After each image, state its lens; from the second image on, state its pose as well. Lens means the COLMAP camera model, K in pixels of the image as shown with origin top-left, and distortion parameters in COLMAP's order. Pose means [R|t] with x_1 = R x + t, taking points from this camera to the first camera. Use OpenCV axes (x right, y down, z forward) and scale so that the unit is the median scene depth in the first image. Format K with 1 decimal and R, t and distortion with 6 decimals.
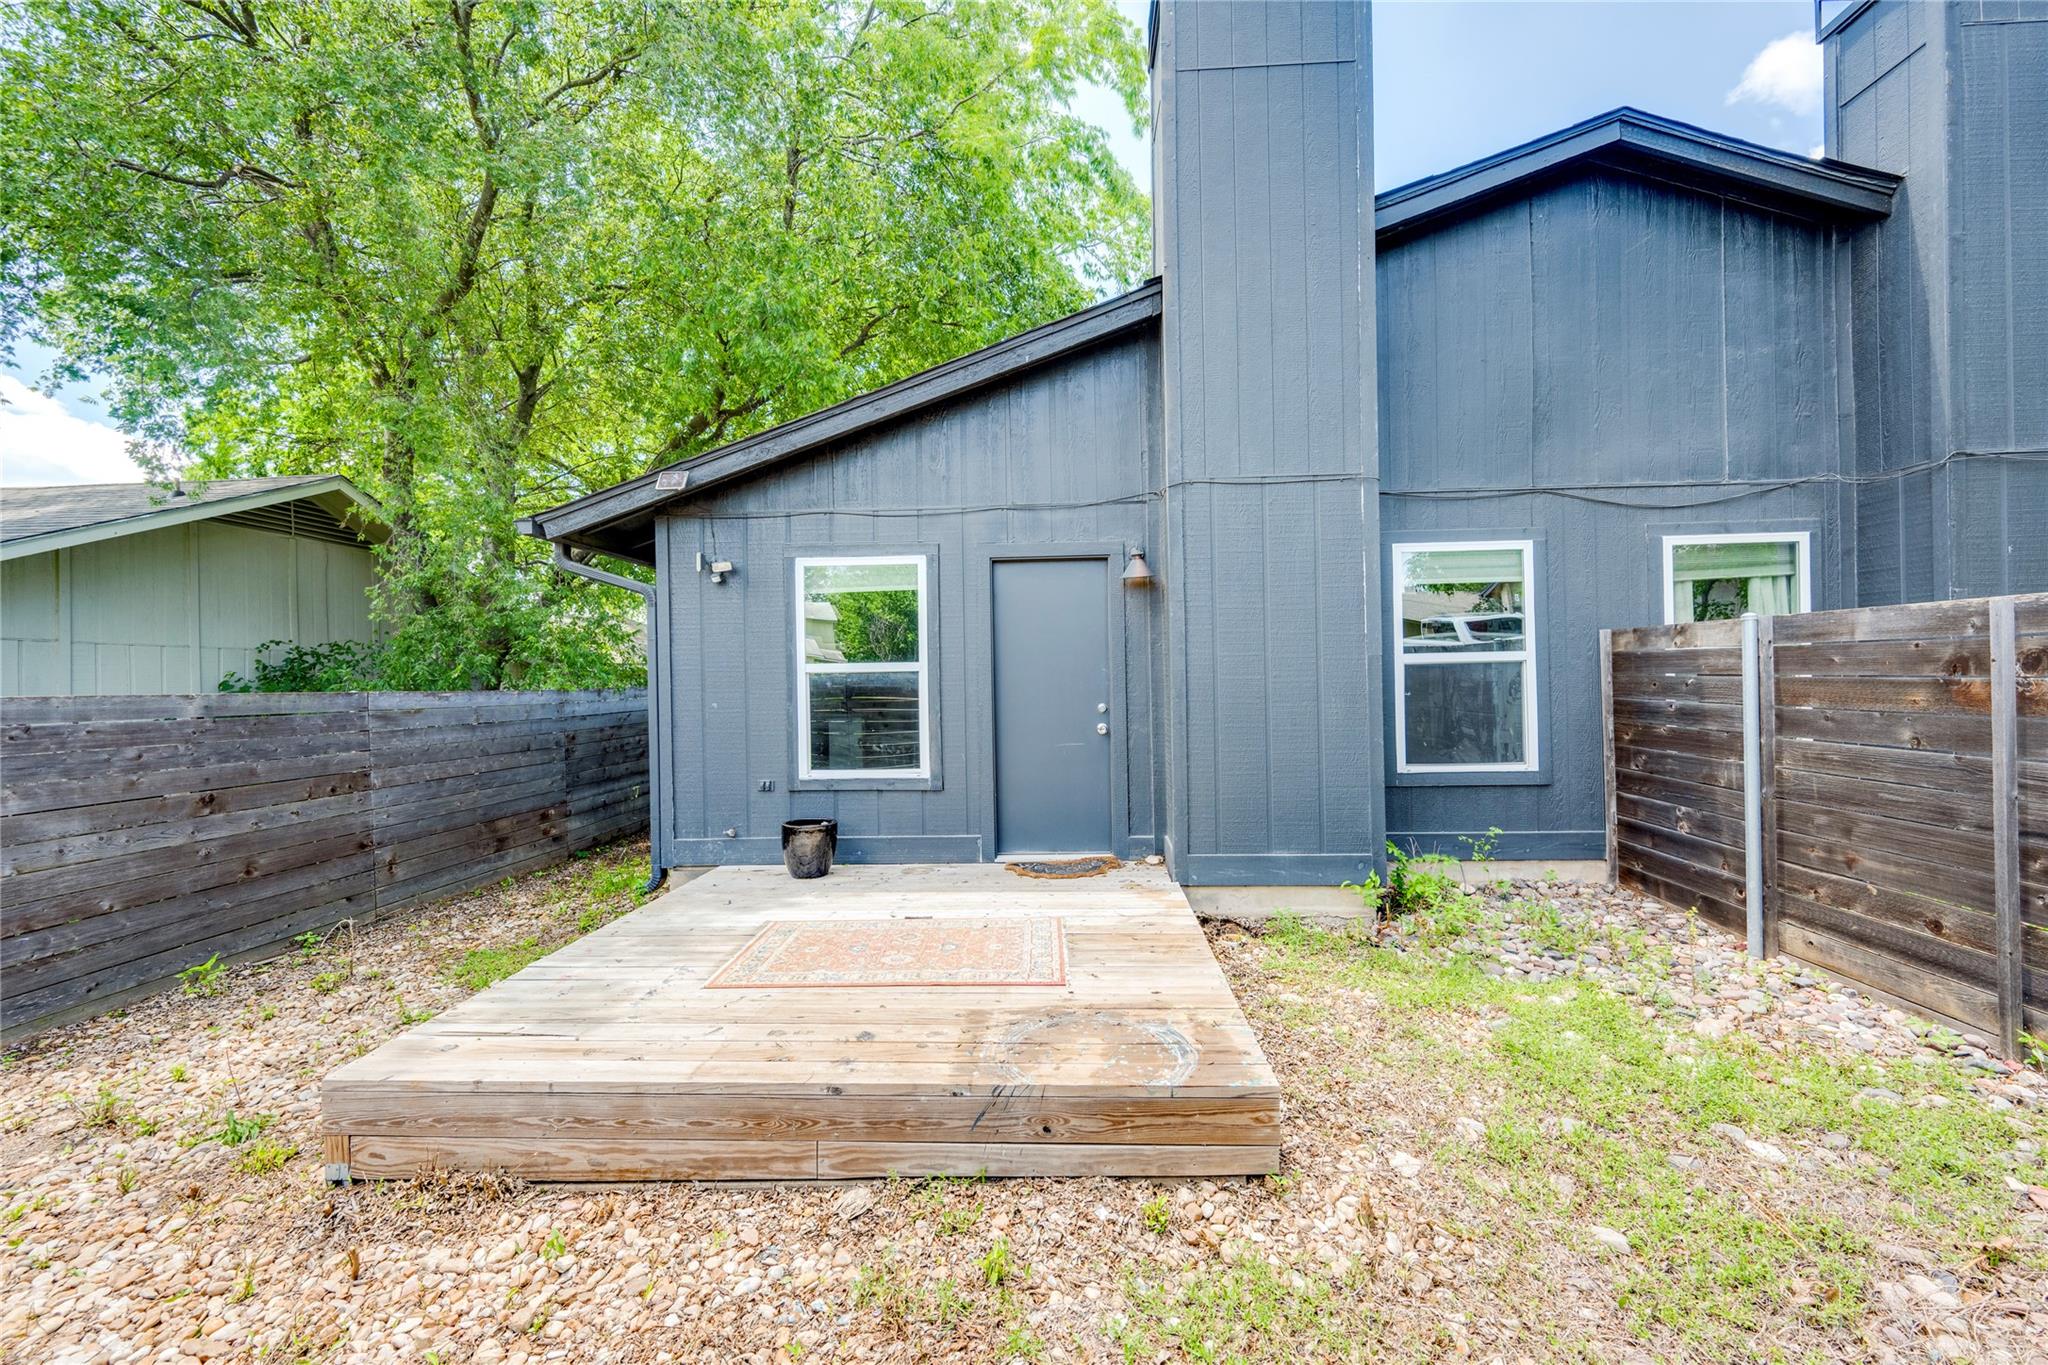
lens RADIAL K [[831.1, 0, 1019.9], [0, 831.1, 673.6], [0, 0, 1]] dist [-0.002080, -0.000266]
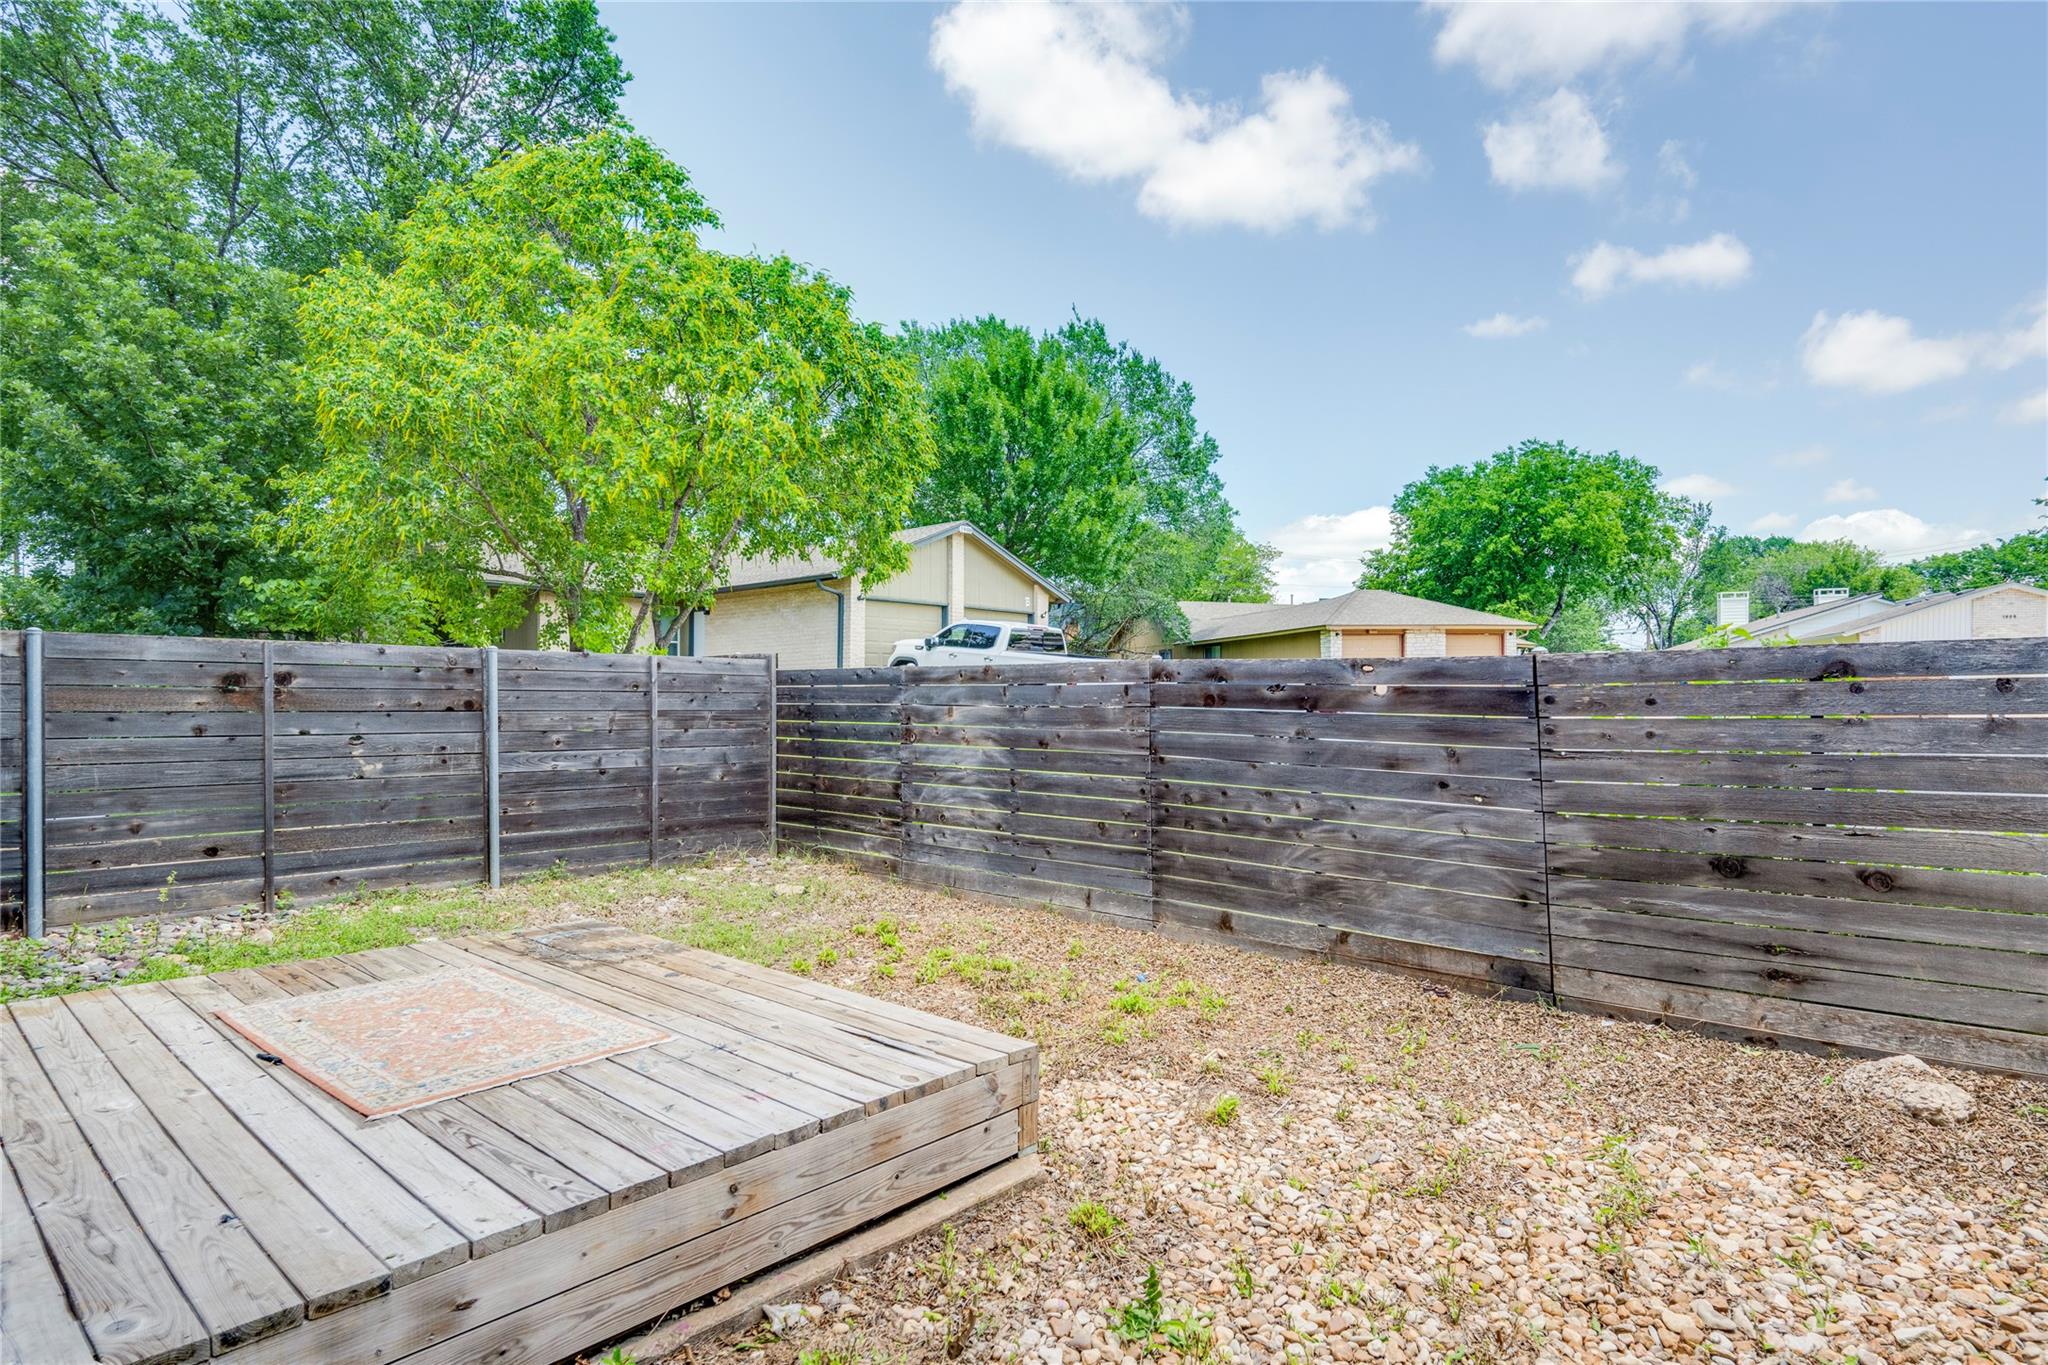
lens RADIAL K [[1095.2, 0, 1029.7], [0, 1095.2, 675.3], [0, 0, 1]] dist [0.000958, -0.000095]
pose [[-0.774119, 0.028516, 0.632398, -0.842963], [0.006124, 0.999276, -0.037562, 0.041979], [-0.633011, -0.025205, -0.773733, 1.014192]]
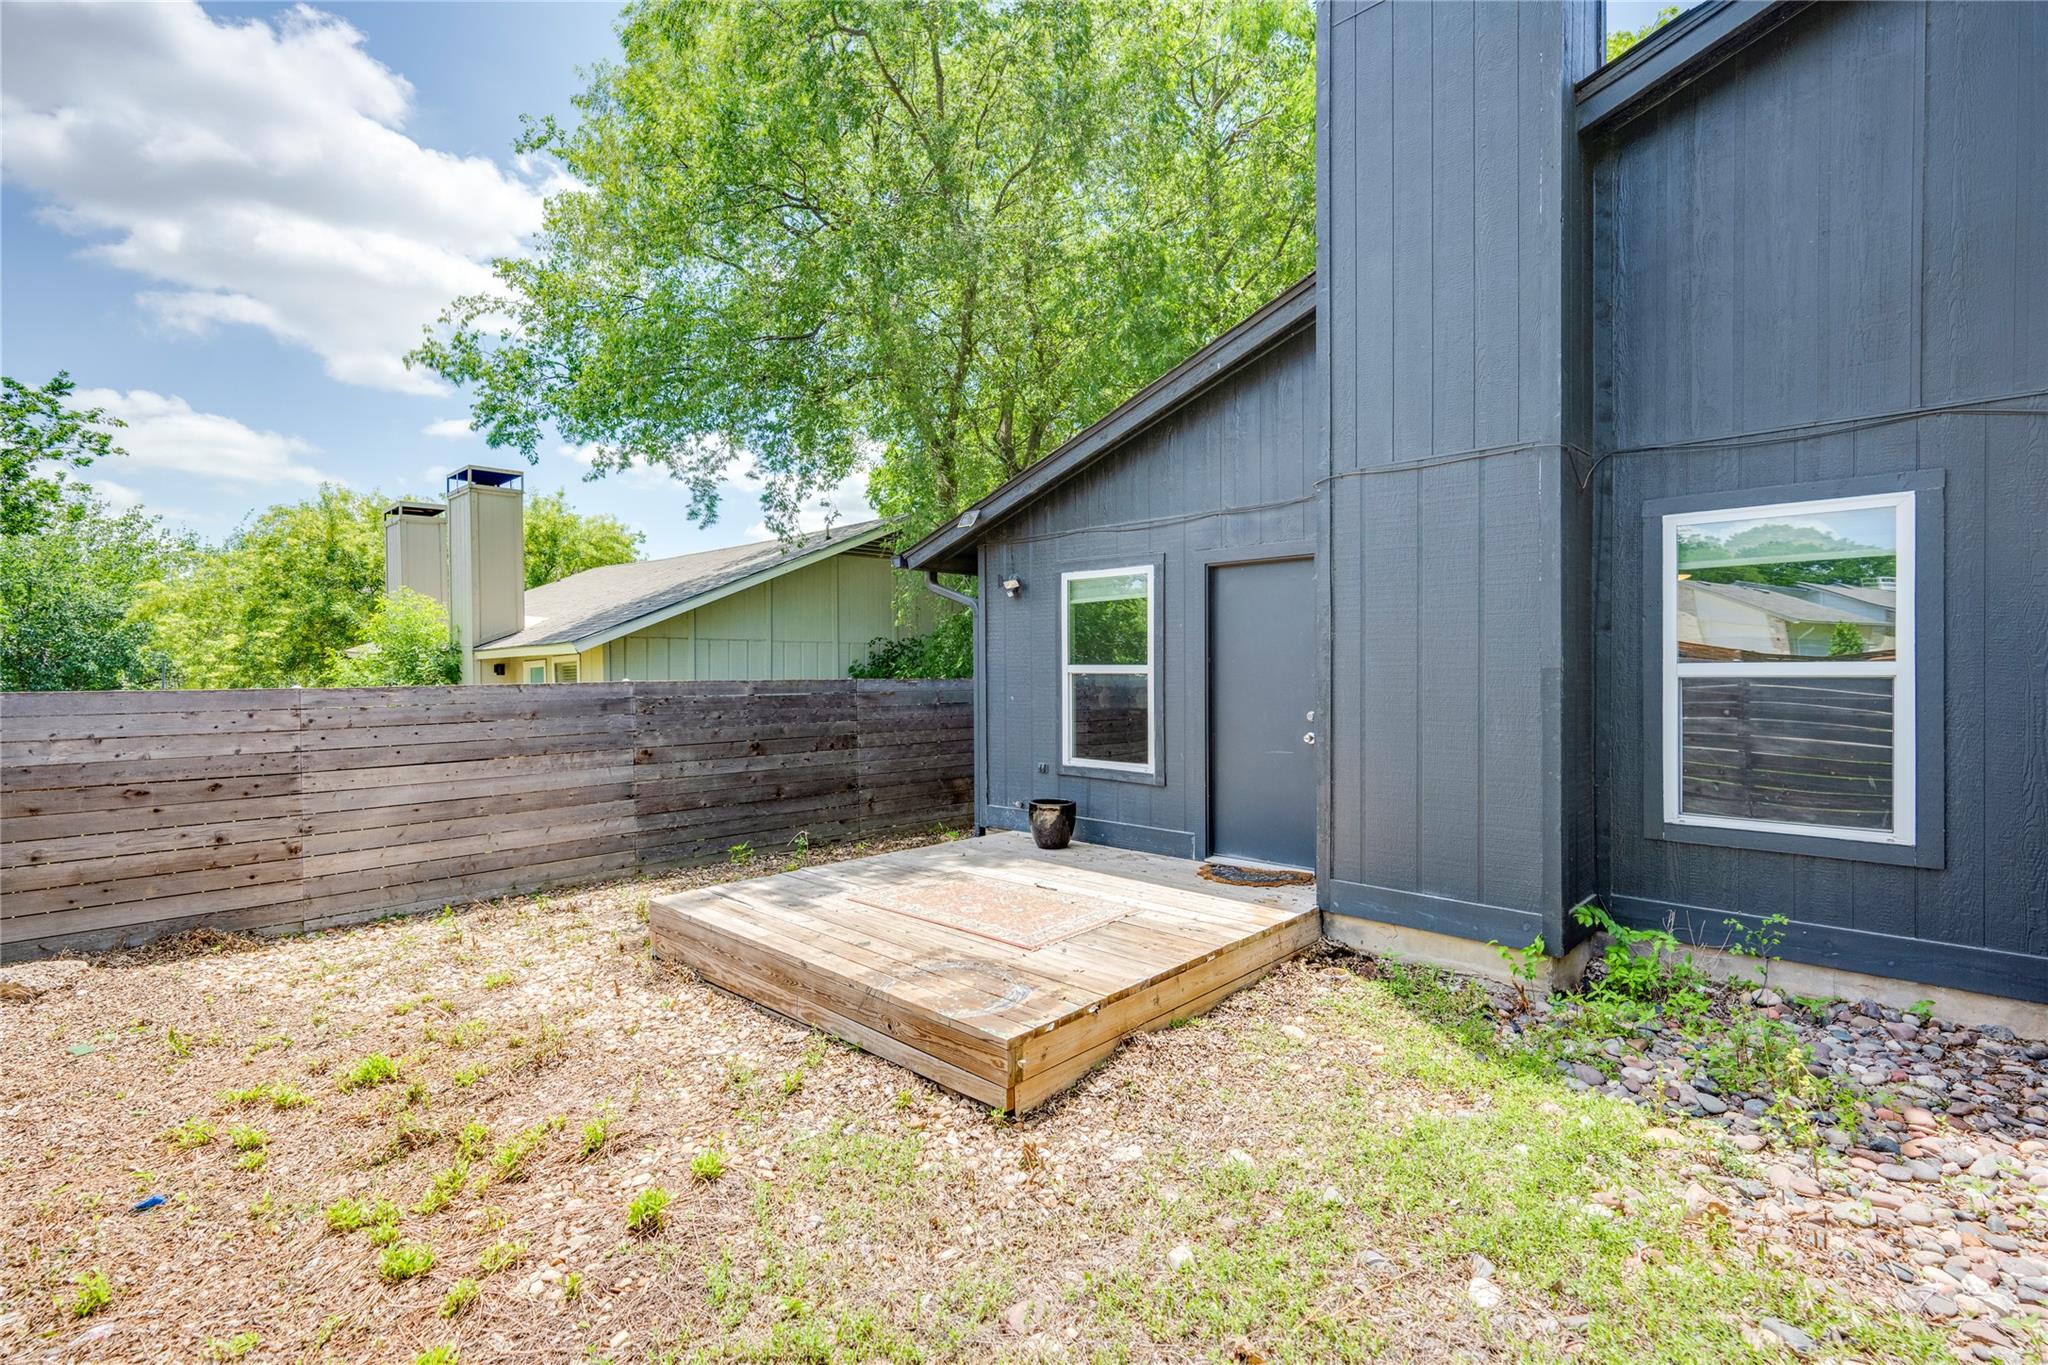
lens RADIAL K [[902.4, 0, 1022.5], [0, 902.4, 665.0], [0, 0, 1]] dist [0.001608, 0.000007]
pose [[0.761472, 0.012299, -0.648082, 0.541342], [-0.004176, 0.999892, 0.014068, -0.031191], [0.648185, -0.008006, 0.761441, 0.008295]]
